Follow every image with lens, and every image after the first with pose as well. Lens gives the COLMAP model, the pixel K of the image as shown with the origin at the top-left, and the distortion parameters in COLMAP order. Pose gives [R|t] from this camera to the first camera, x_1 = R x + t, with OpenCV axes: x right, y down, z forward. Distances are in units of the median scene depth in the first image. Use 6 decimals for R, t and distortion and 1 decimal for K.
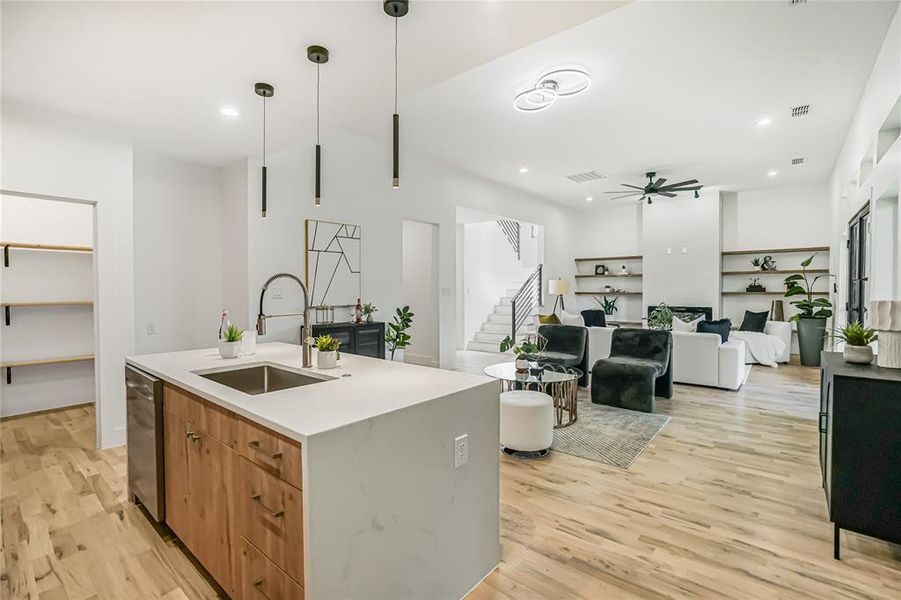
lens RADIAL K [[409.5, 0, 450.9], [0, 409.5, 296.1], [0, 0, 1]] dist [-0.034528, 0.019231]
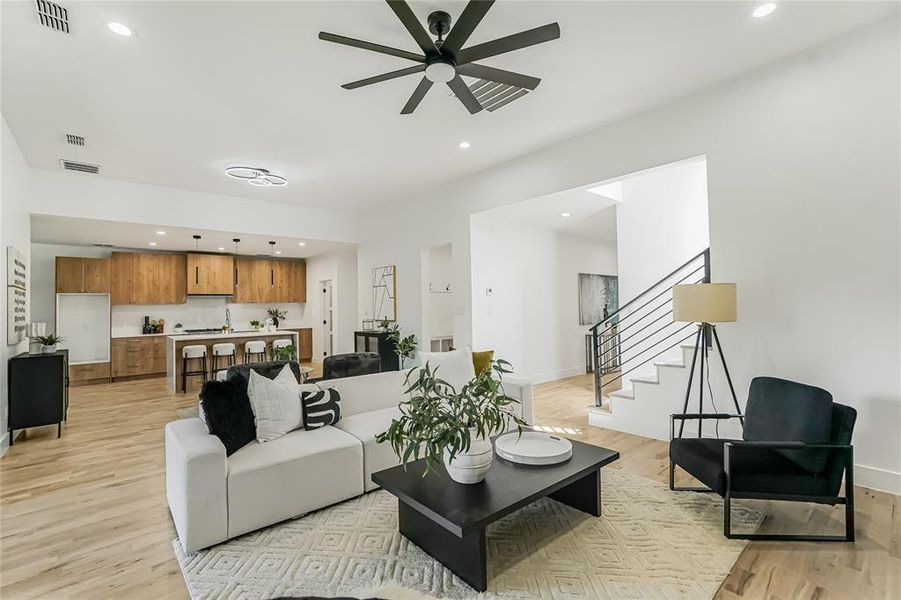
lens RADIAL K [[409.5, 0, 450.9], [0, 409.5, 296.1], [0, 0, 1]] dist [-0.034528, 0.019231]
pose [[-0.165215, -0.021954, -0.986013, 1.042494], [-0.000225, 0.999753, -0.022223, -0.028150], [0.986258, -0.003449, -0.165179, 1.288787]]
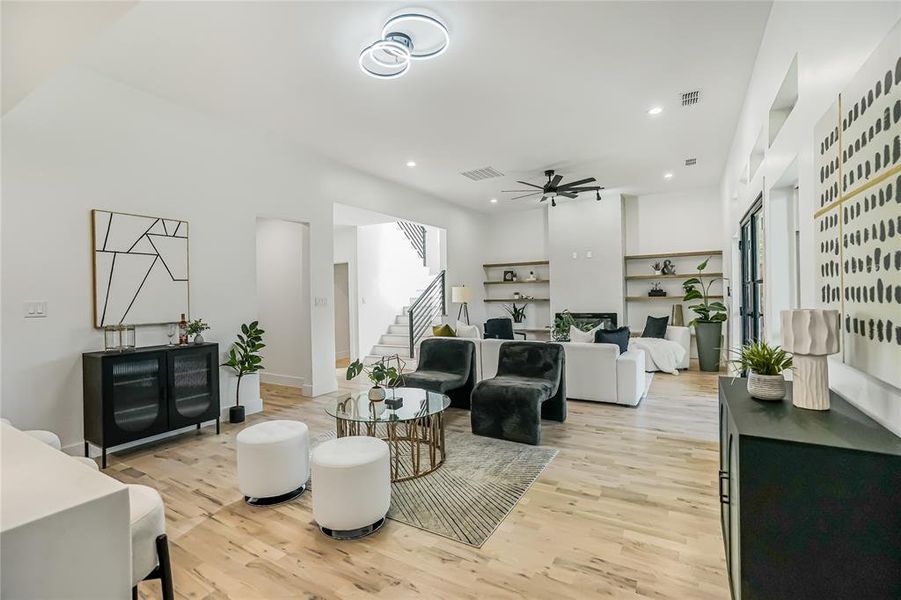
lens RADIAL K [[404.0, 0, 442.2], [0, 404.0, 298.3], [0, 0, 1]] dist [-0.031106, 0.018606]
pose [[0.989710, -0.015954, 0.142198, 0.137179], [0.018020, 0.999750, -0.013250, -0.003683], [-0.141951, 0.015676, 0.989750, 0.150930]]
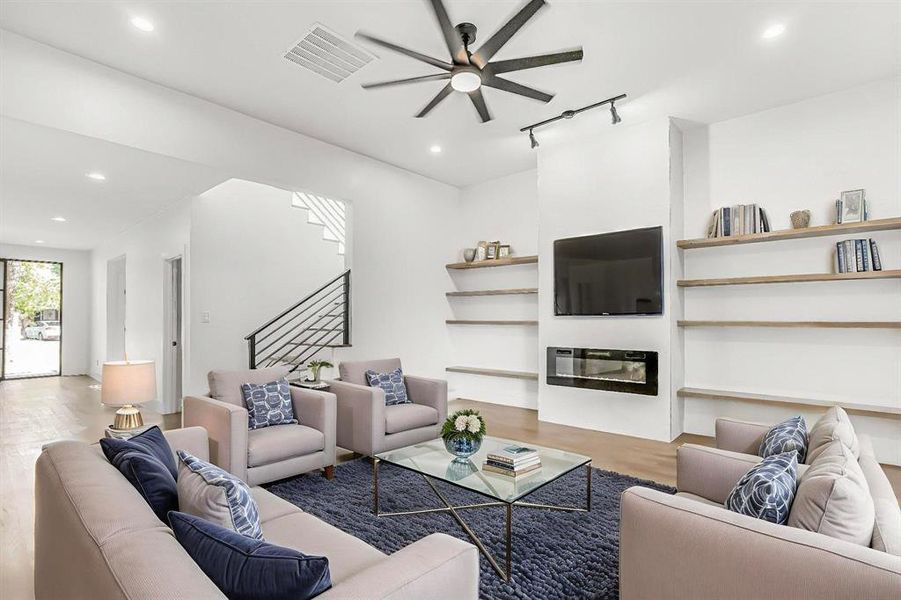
lens RADIAL K [[420.3, 0, 449.7], [0, 420.3, 316.5], [0, 0, 1]] dist [-0.034388, 0.021100]
pose [[0.999869, 0.000782, -0.016197, 0.591705], [-0.001119, 0.999783, -0.020781, -0.005297], [0.016178, 0.020797, 0.999653, 0.720941]]
